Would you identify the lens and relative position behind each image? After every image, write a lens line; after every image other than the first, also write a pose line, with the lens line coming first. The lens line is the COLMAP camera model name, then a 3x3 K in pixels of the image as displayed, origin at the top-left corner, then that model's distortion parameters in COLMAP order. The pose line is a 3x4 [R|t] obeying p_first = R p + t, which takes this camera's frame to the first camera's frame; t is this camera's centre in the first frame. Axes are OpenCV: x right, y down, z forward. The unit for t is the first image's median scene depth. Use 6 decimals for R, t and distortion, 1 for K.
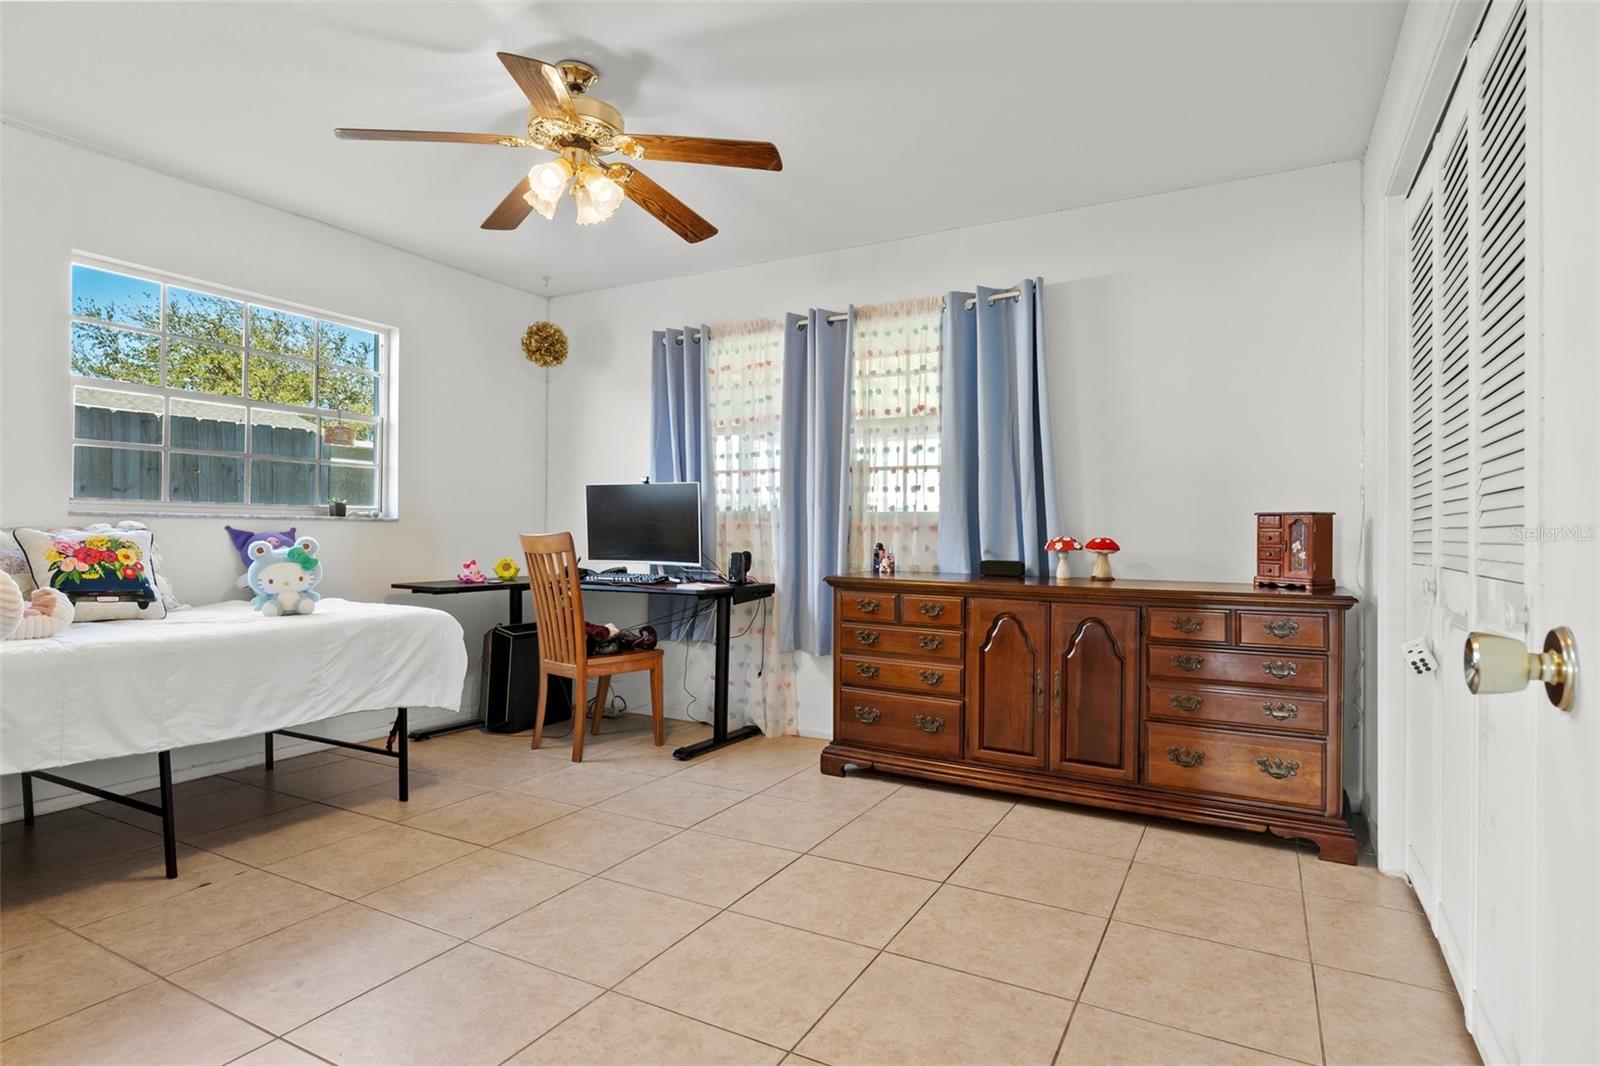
lens RADIAL K [[846.2, 0, 803.5], [0, 846.2, 531.6], [0, 0, 1]] dist [-0.002317, 0.004013]
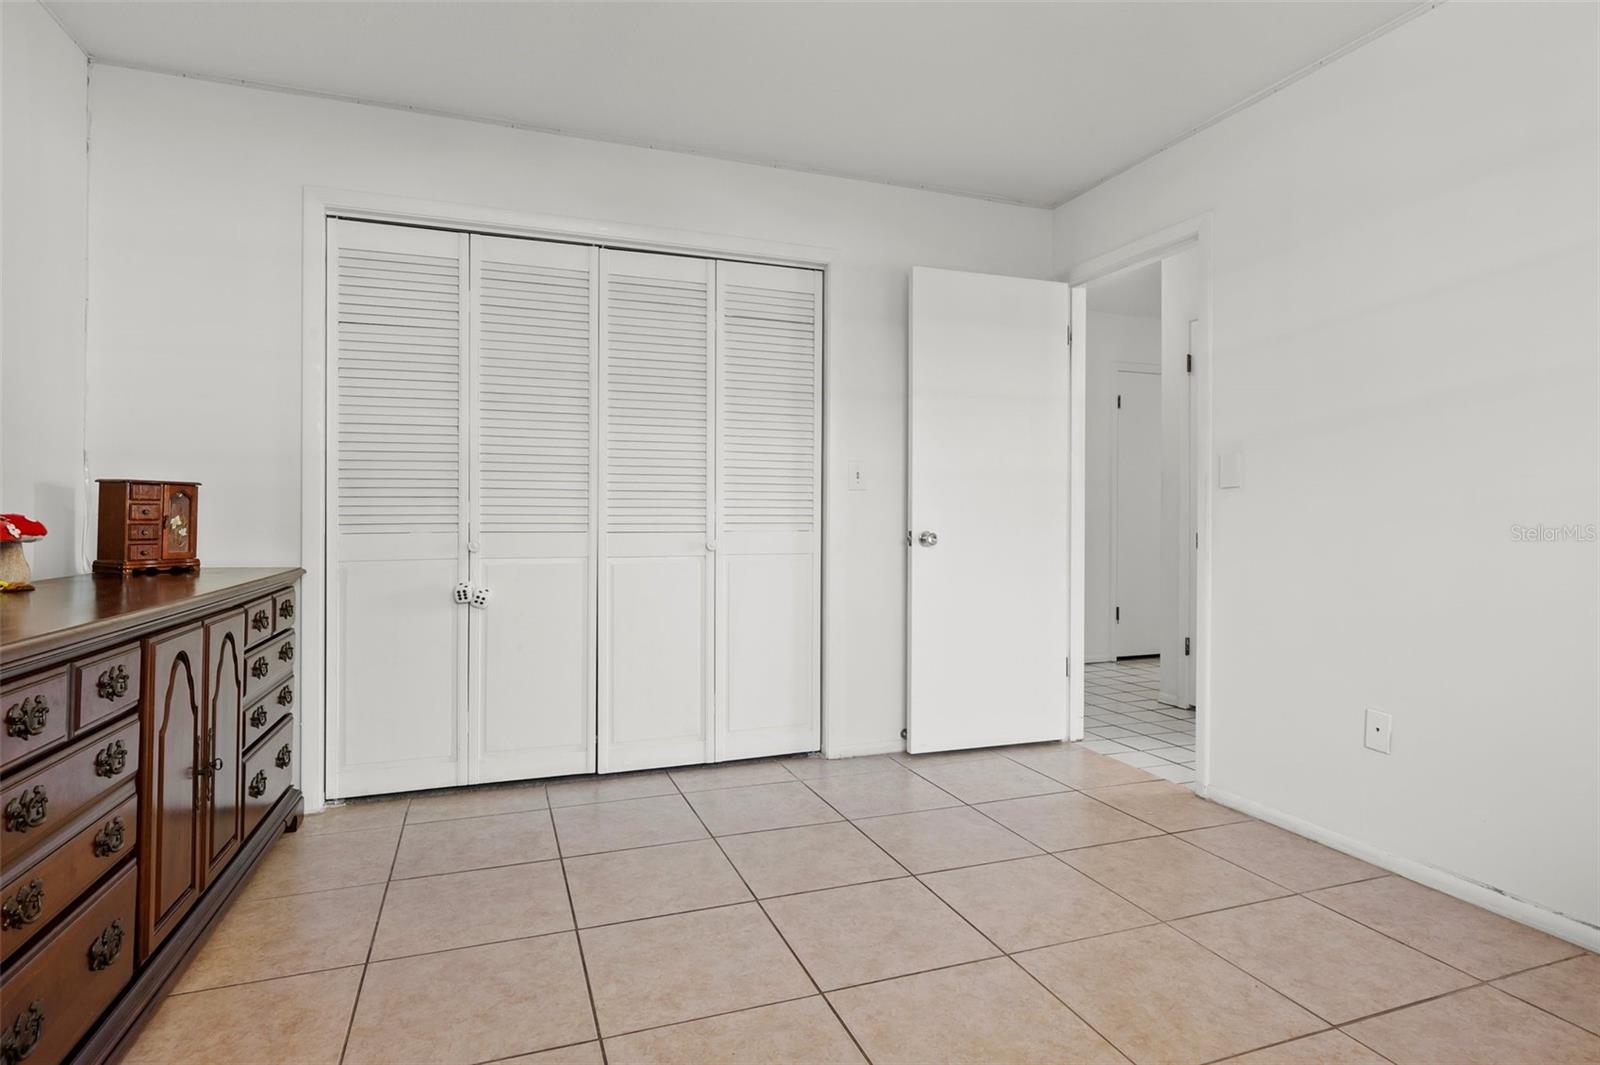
lens RADIAL K [[846.2, 0, 804.2], [0, 846.2, 521.7], [0, 0, 1]] dist [-0.002317, 0.004013]
pose [[-0.751271, -0.015808, 0.659805, -0.600038], [-0.010248, 0.999872, 0.012286, 0.000629], [-0.659915, 0.002468, -0.751337, 1.621898]]
